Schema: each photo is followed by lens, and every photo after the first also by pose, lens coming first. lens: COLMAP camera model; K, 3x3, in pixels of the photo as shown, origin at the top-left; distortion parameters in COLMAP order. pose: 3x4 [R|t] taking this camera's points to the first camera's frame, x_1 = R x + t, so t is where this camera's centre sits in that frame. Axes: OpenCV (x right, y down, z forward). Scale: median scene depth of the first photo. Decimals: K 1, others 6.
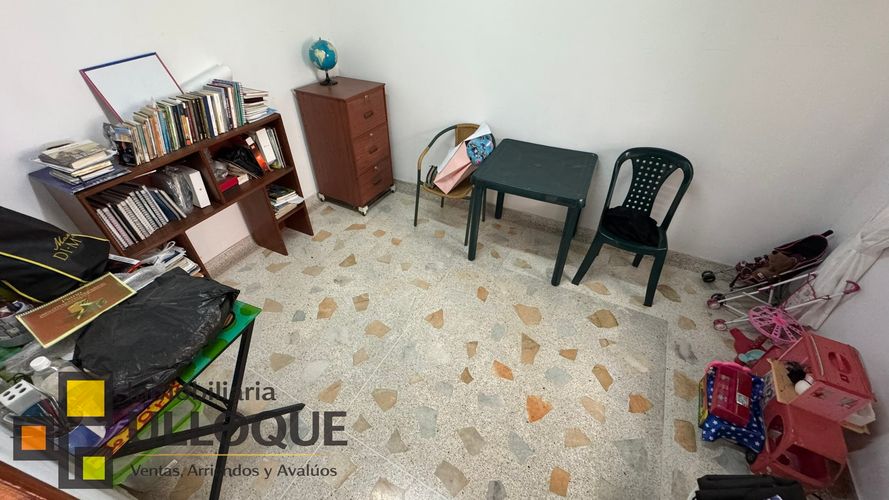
lens RADIAL K [[353.4, 0, 444.6], [0, 353.4, 250.9], [0, 0, 1]] dist [0.000067, -0.001099]
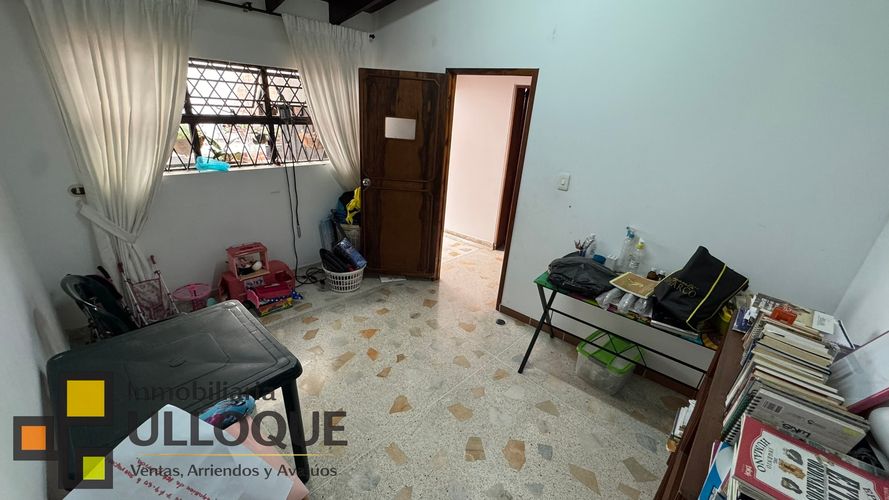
lens RADIAL K [[353.4, 0, 445.7], [0, 353.4, 250.2], [0, 0, 1]] dist [0.000067, -0.001099]
pose [[-0.955717, -0.174919, 0.236660, -0.322208], [0.129263, 0.472934, 0.871564, -0.909739], [-0.264378, 0.863561, -0.429380, 1.099949]]
